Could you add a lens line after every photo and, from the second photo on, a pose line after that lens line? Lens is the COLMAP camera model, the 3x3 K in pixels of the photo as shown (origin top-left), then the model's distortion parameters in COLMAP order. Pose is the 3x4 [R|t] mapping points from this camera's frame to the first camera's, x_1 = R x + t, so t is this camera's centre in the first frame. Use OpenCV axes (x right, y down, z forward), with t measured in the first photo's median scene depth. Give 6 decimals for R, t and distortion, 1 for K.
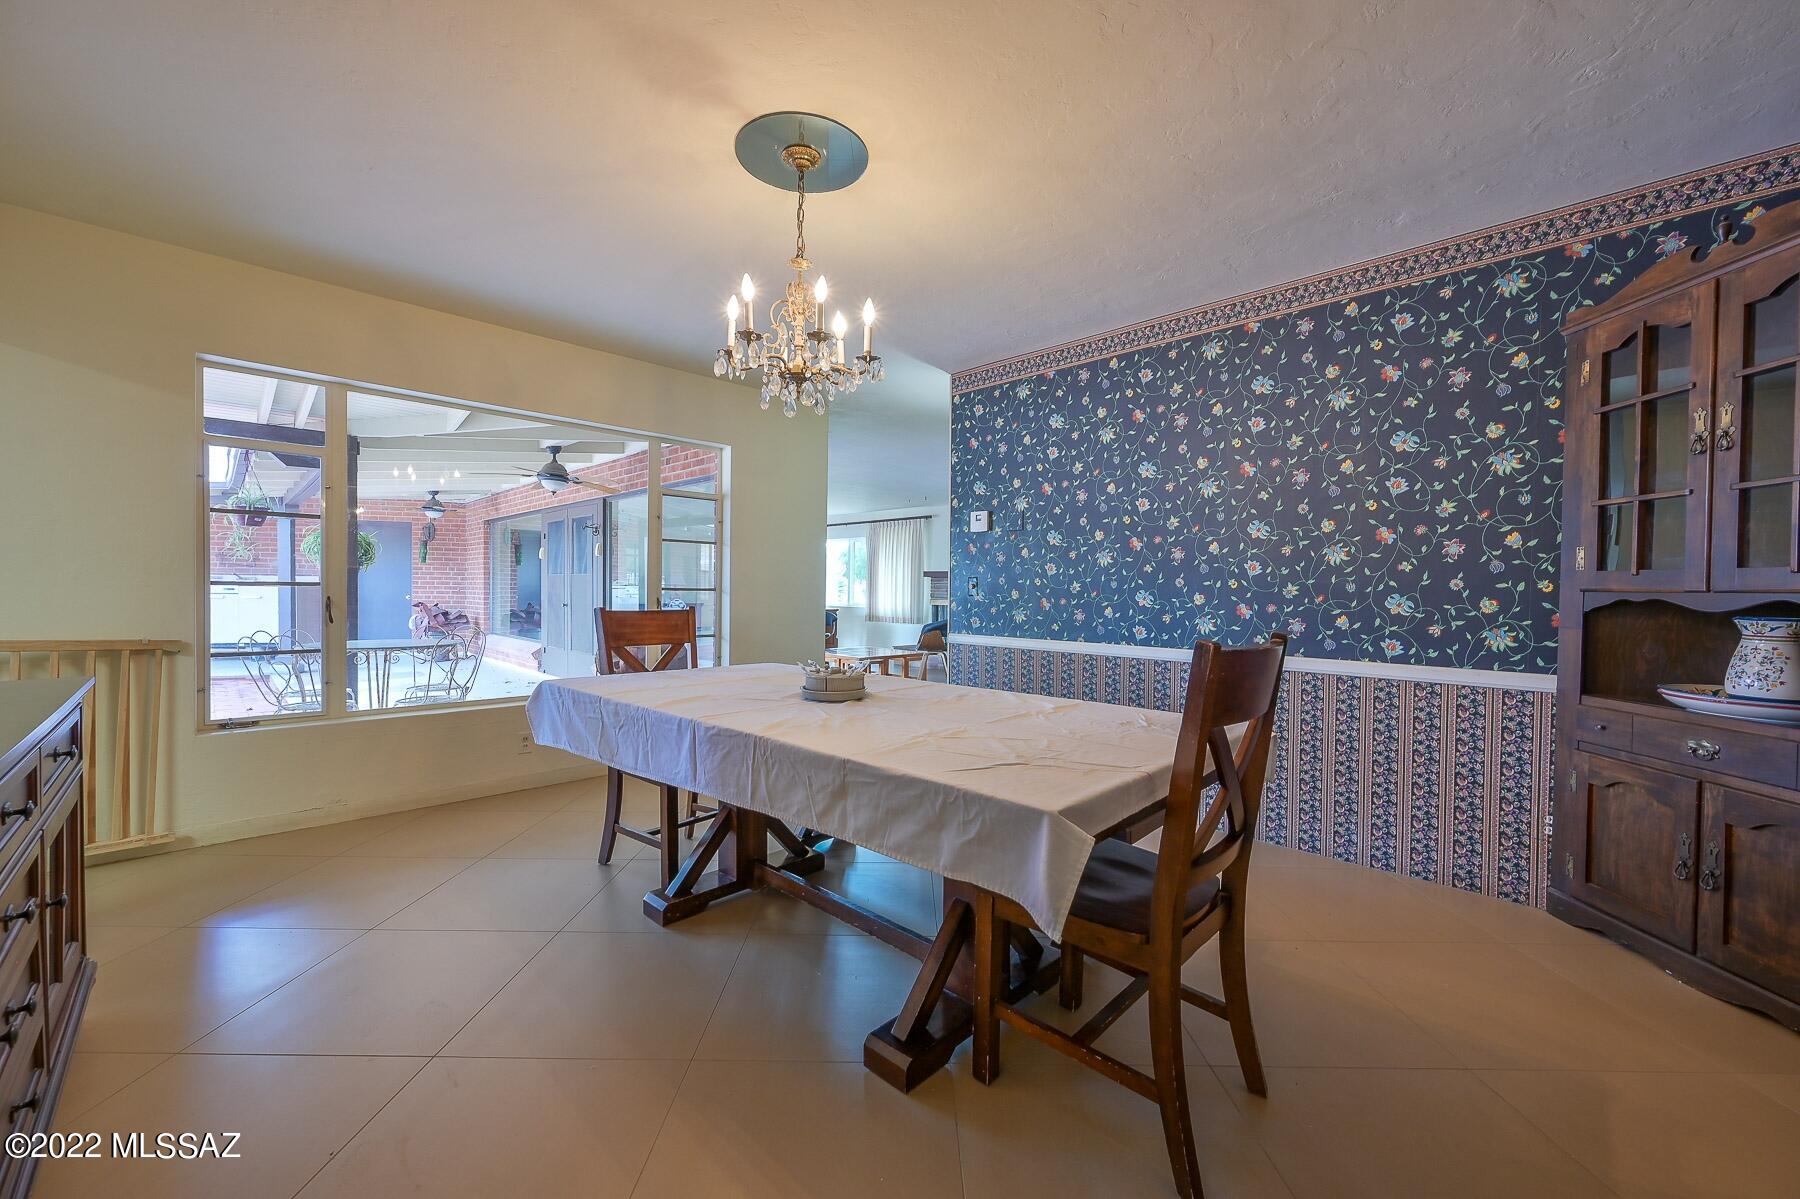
lens RADIAL K [[704.5, 0, 900.0], [0, 704.5, 599.5], [0, 0, 1]] dist [-0.000372, -0.000020]
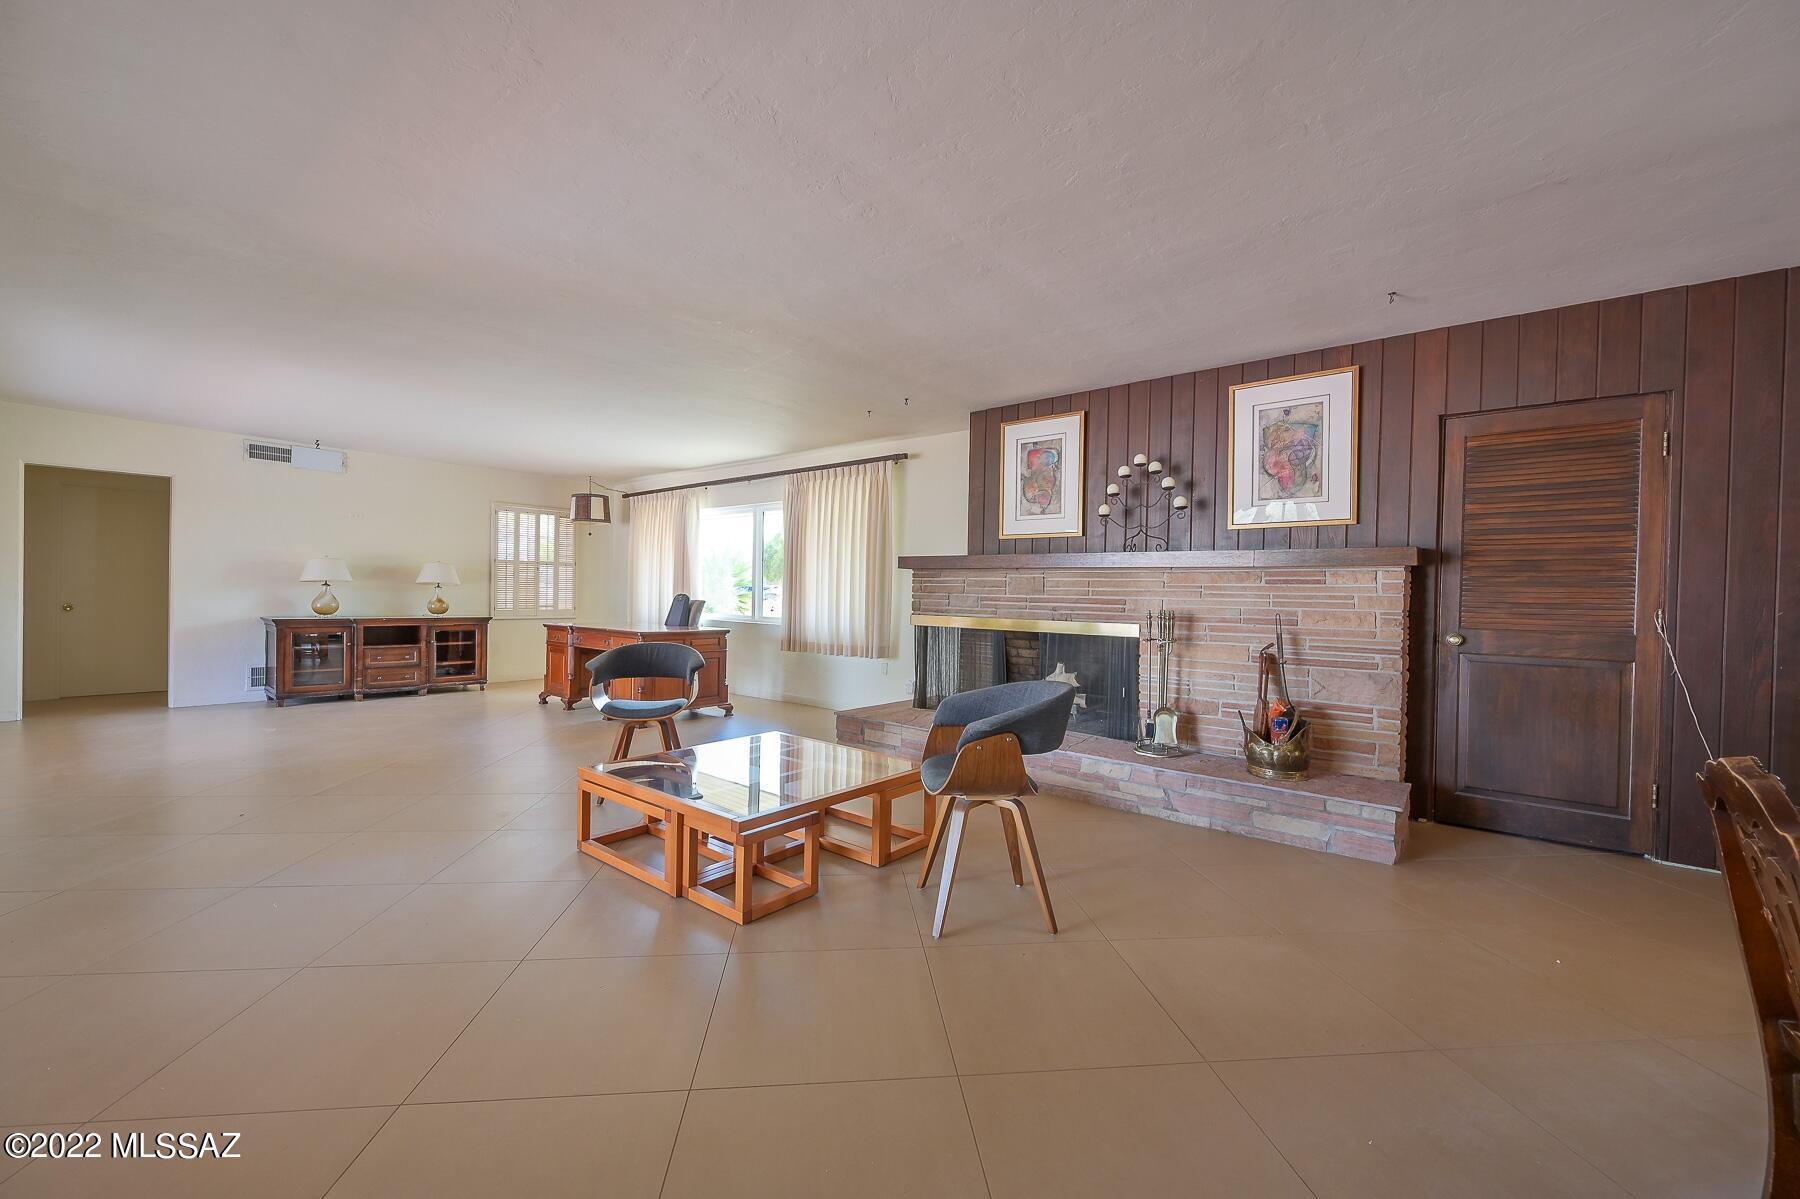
lens RADIAL K [[704.5, 0, 900.0], [0, 704.5, 599.5], [0, 0, 1]] dist [-0.000372, -0.000020]
pose [[0.995012, 0.004623, 0.099644, -0.012887], [-0.004342, 0.999986, -0.003045, -0.008140], [-0.099657, 0.002597, 0.995018, 0.470886]]
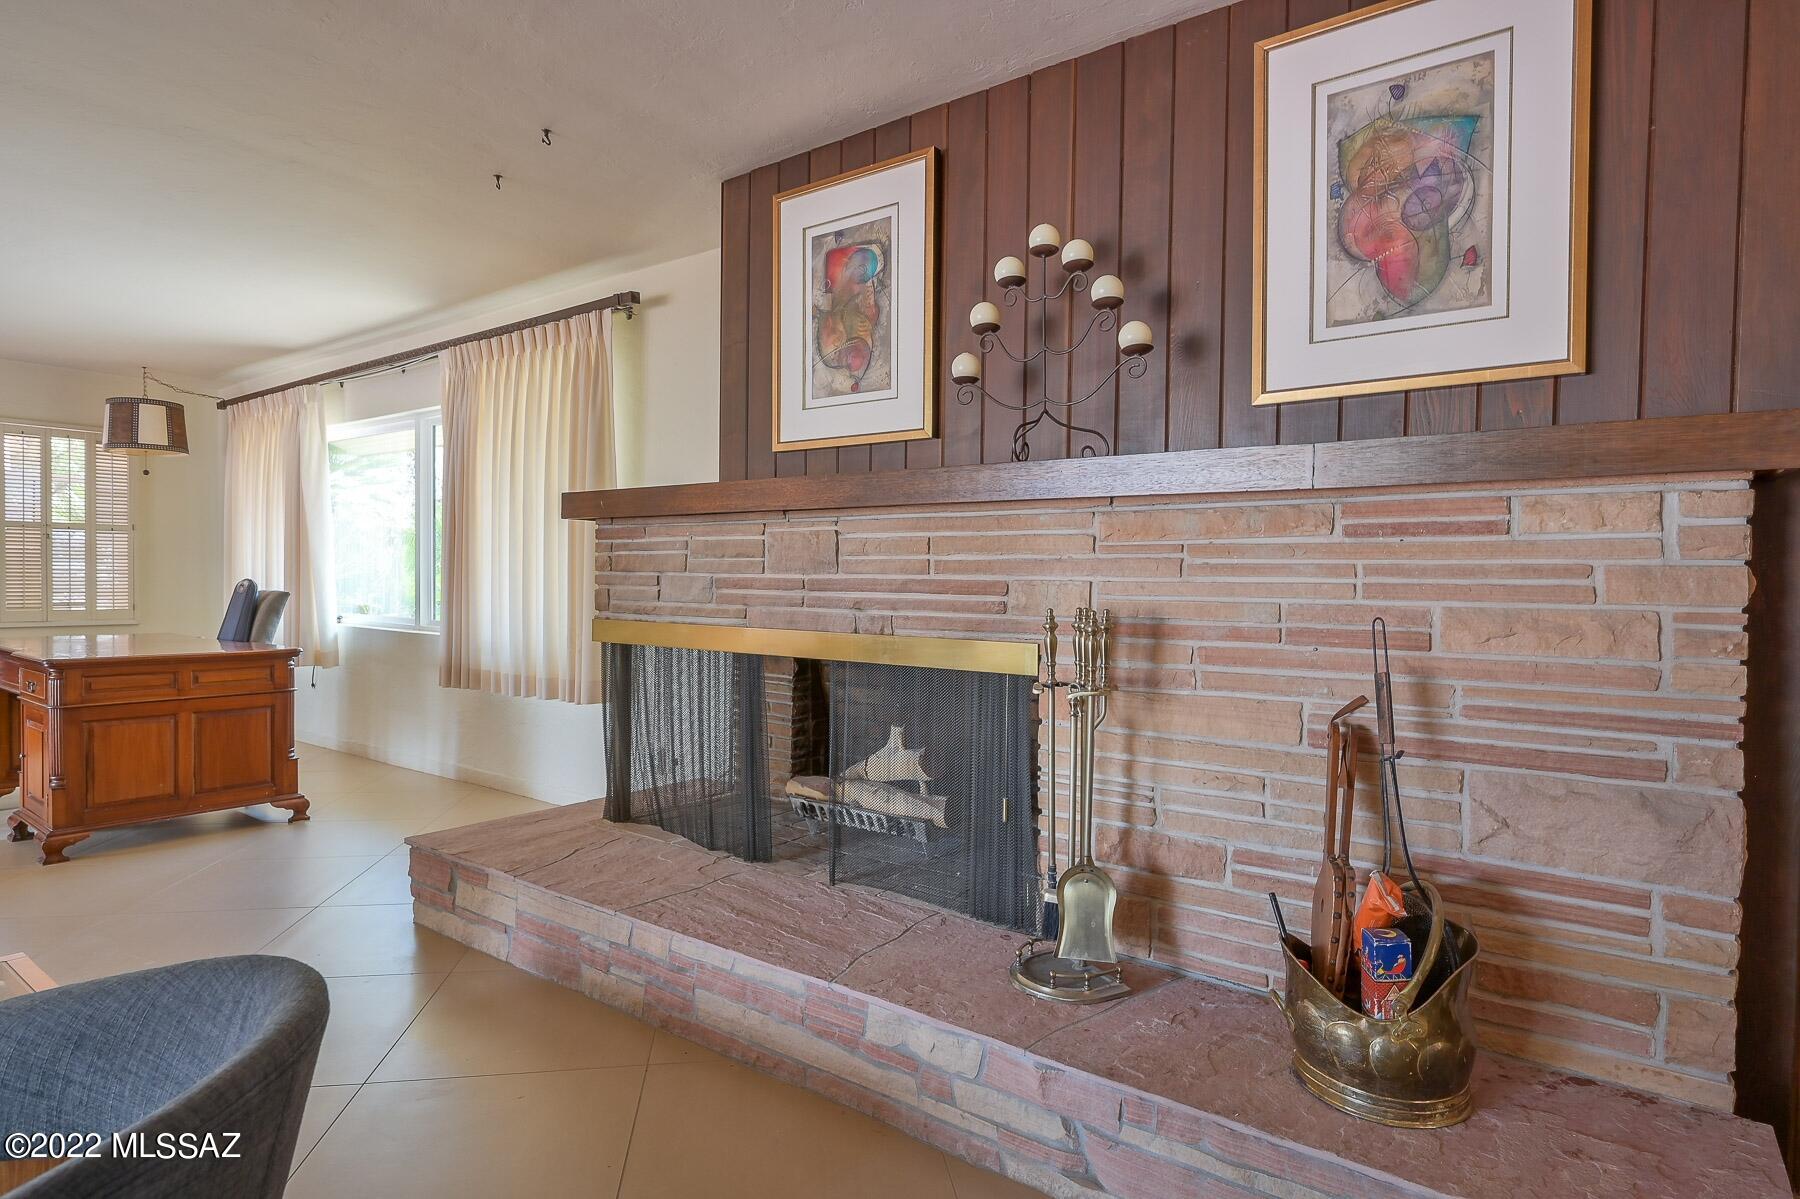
lens RADIAL K [[962.0, 0, 900.0], [0, 962.0, 599.5], [0, 0, 1]] dist [-0.002421, -0.000849]
pose [[0.989370, -0.003480, 0.145378, 0.088450], [0.002256, 0.999961, 0.008582, -0.007846], [-0.145402, -0.008162, 0.989339, 0.626400]]
